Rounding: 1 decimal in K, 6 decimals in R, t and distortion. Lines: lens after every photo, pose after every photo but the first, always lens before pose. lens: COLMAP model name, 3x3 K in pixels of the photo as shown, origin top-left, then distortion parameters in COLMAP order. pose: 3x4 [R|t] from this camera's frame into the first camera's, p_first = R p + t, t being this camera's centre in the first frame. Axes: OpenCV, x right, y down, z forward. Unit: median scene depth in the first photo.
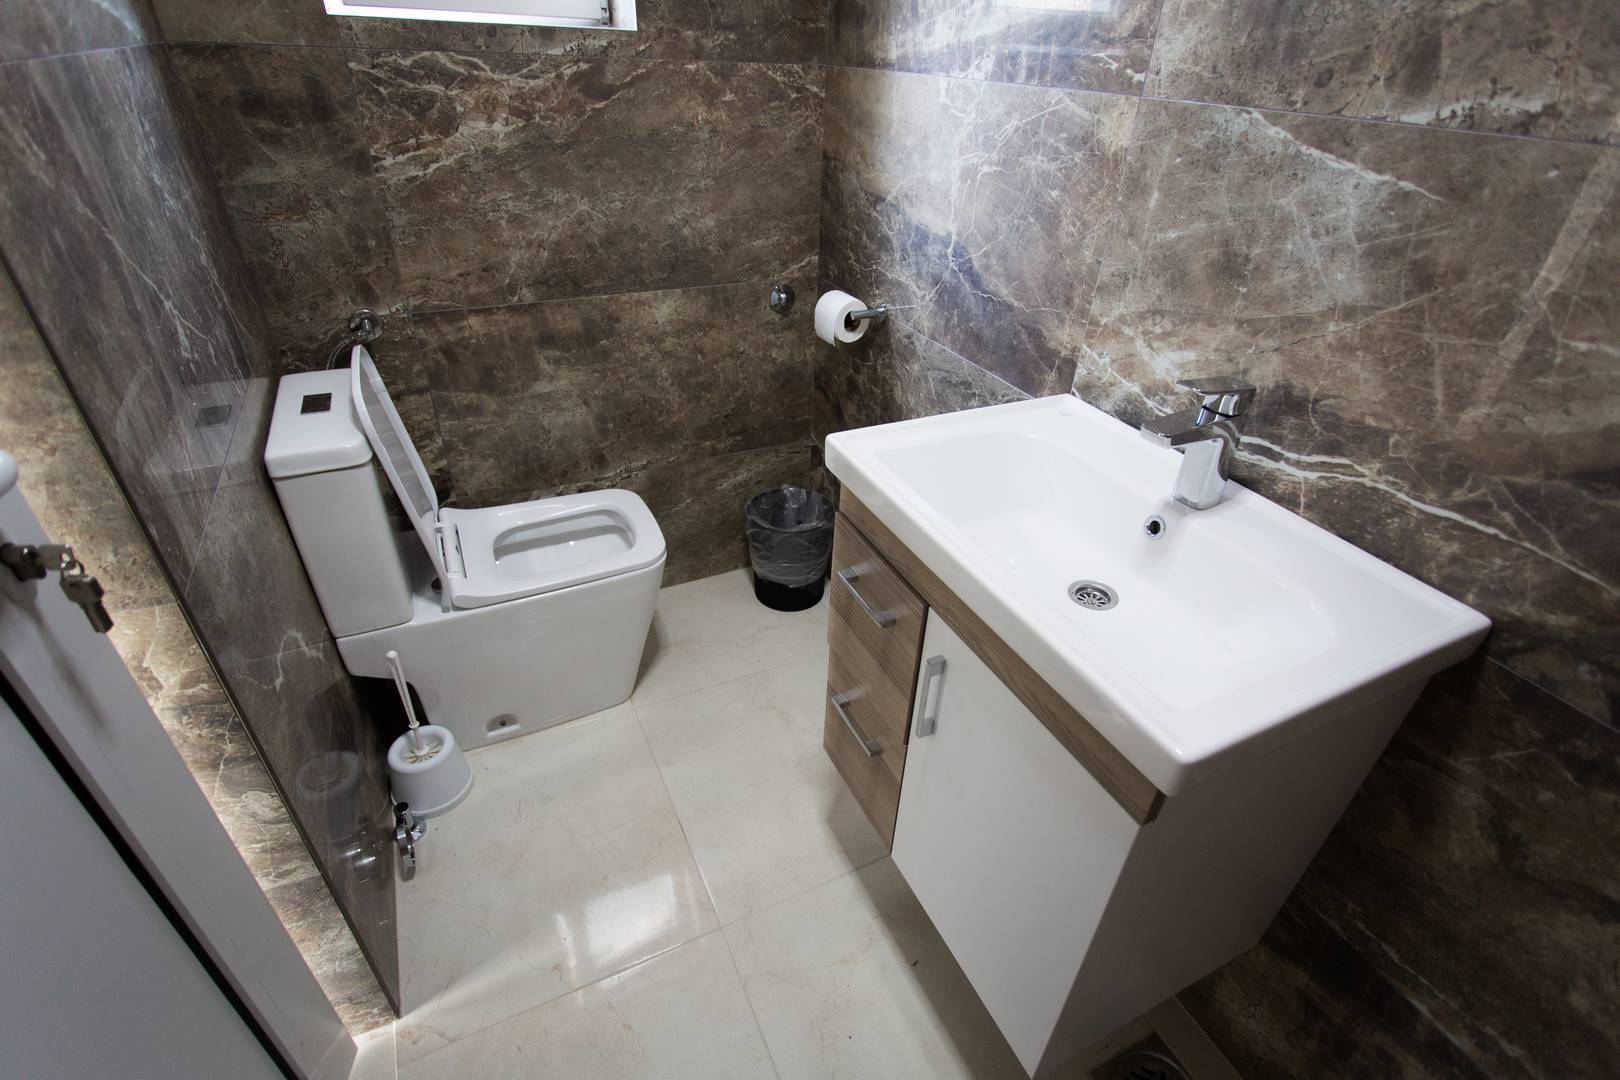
lens RADIAL K [[790.7, 0, 808.2], [0, 790.7, 544.1], [0, 0, 1]] dist [0.014970, -0.002200]
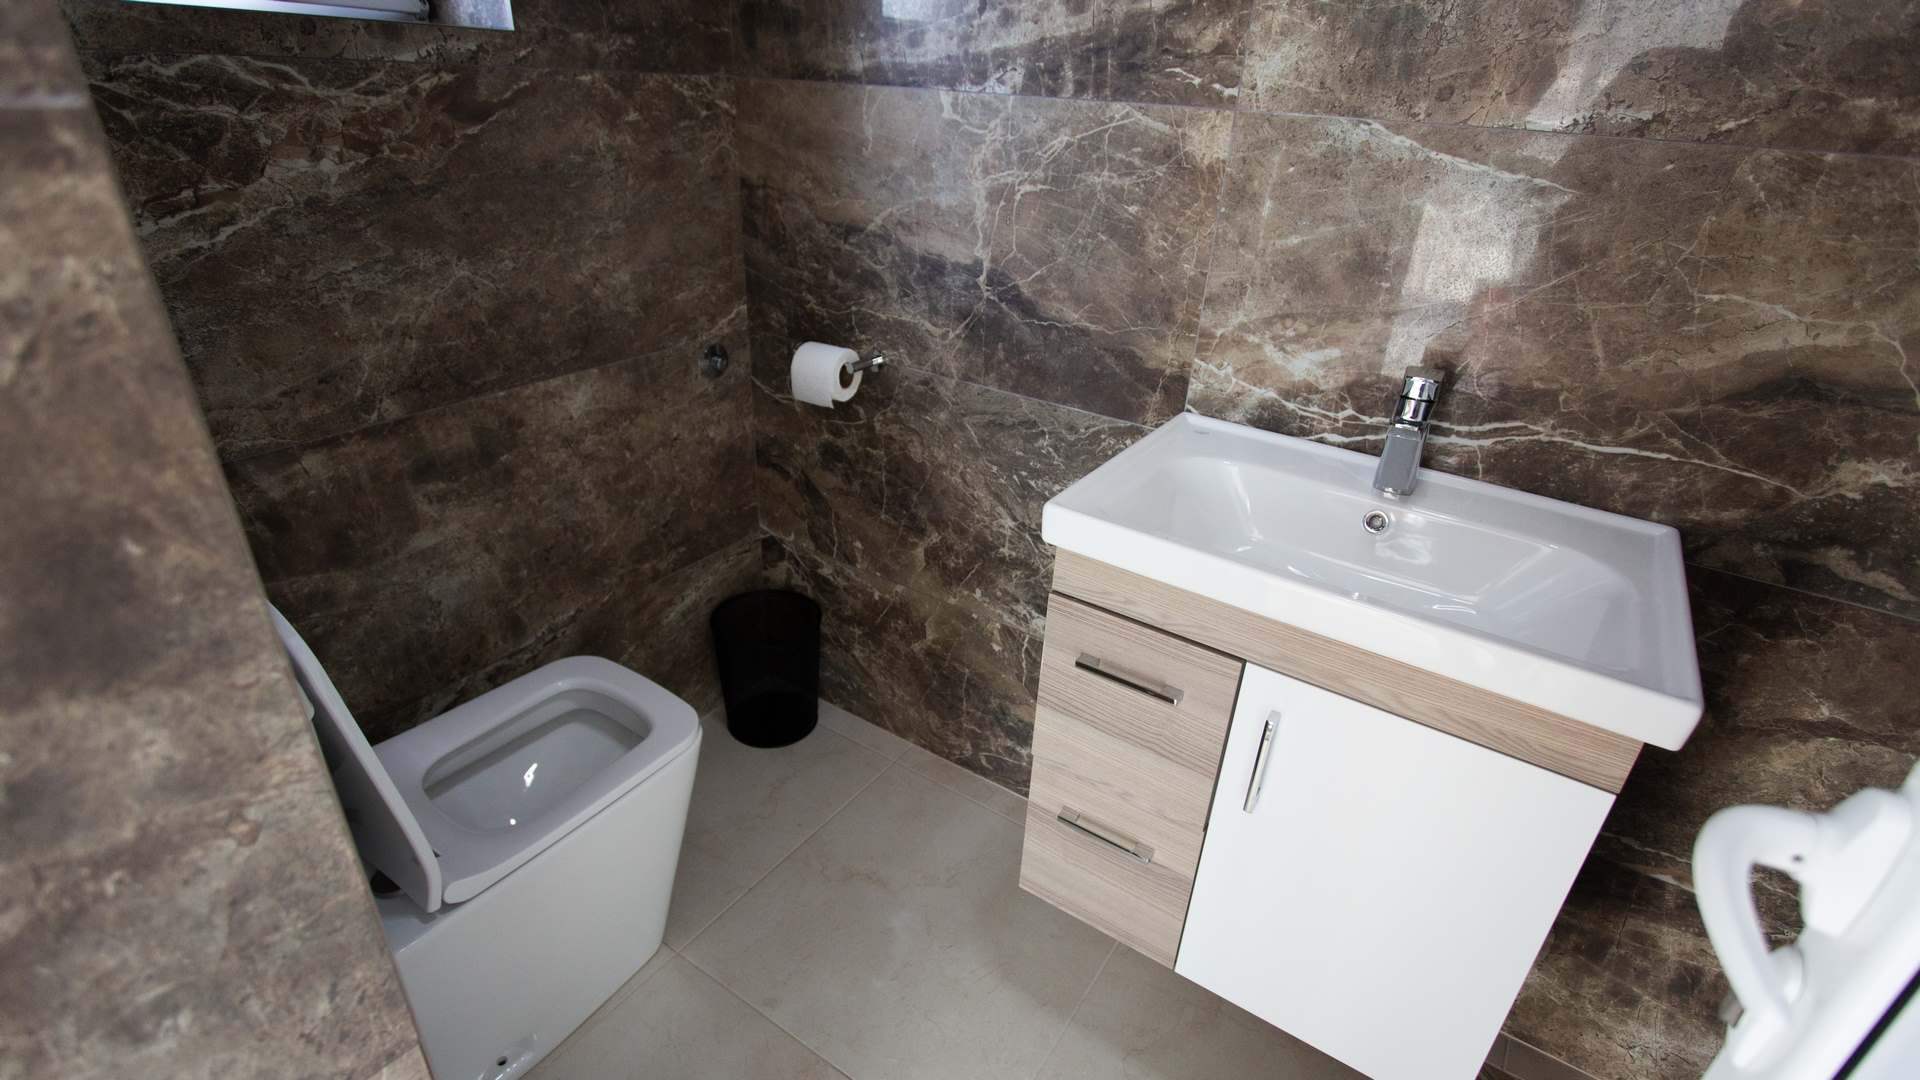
lens RADIAL K [[940.8, 0, 964.0], [0, 940.8, 544.6], [0, 0, 1]] dist [0.003083, 0.003375]
pose [[0.854462, -0.228512, 0.466559, -0.409355], [0.264934, 0.964179, -0.012965, -0.083626], [-0.446884, 0.134685, 0.884395, 0.135428]]
